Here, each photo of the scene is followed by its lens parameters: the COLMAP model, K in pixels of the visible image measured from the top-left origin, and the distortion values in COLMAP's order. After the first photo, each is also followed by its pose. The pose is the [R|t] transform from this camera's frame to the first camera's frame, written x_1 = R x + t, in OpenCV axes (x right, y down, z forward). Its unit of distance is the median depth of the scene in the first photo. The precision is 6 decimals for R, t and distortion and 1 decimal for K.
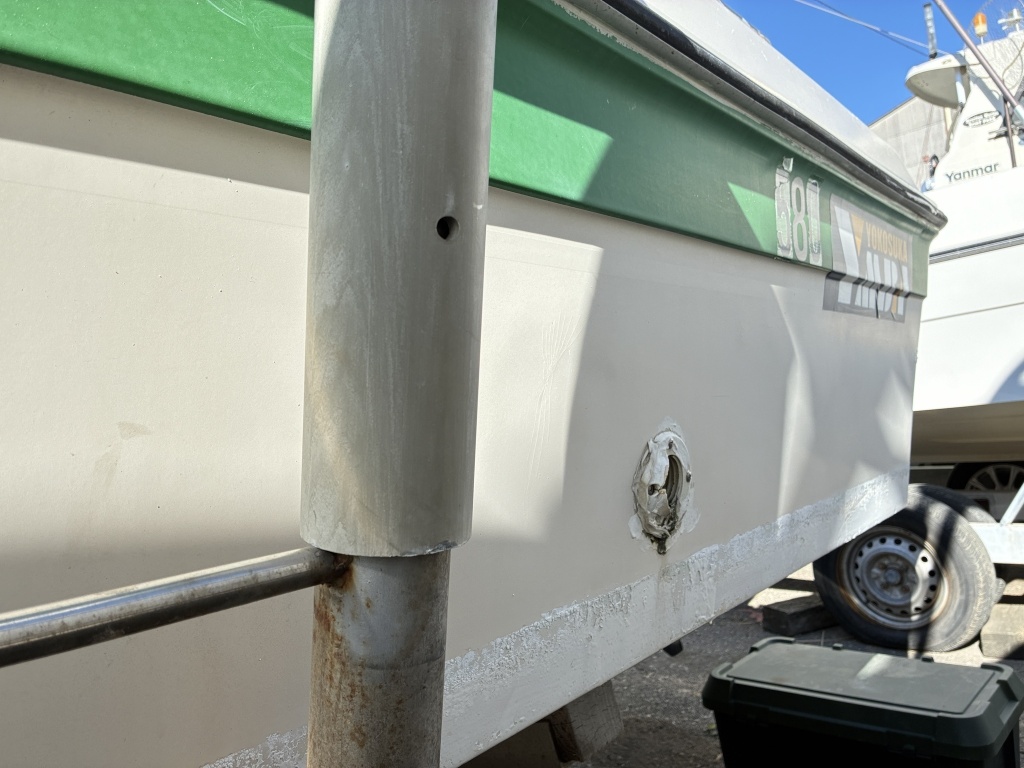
lens RADIAL K [[768.1, 0, 499.7], [0, 768.1, 386.0], [0, 0, 1]] dist [0.042540, -0.042386]
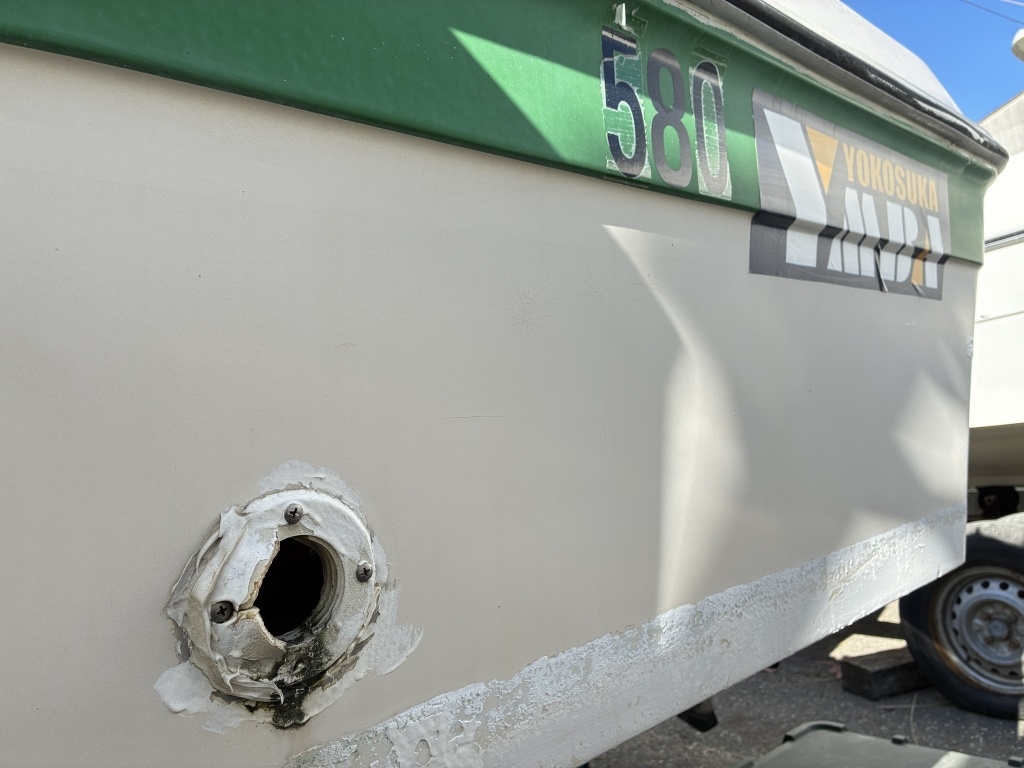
lens RADIAL K [[785.5, 0, 512.0], [0, 785.5, 369.4], [0, 0, 1]] dist [0.088245, -0.147447]
pose [[0.993009, -0.017080, -0.116799, 0.159669], [0.013213, 0.999341, -0.033801, -0.000771], [0.117300, 0.032021, 0.992580, 0.180992]]
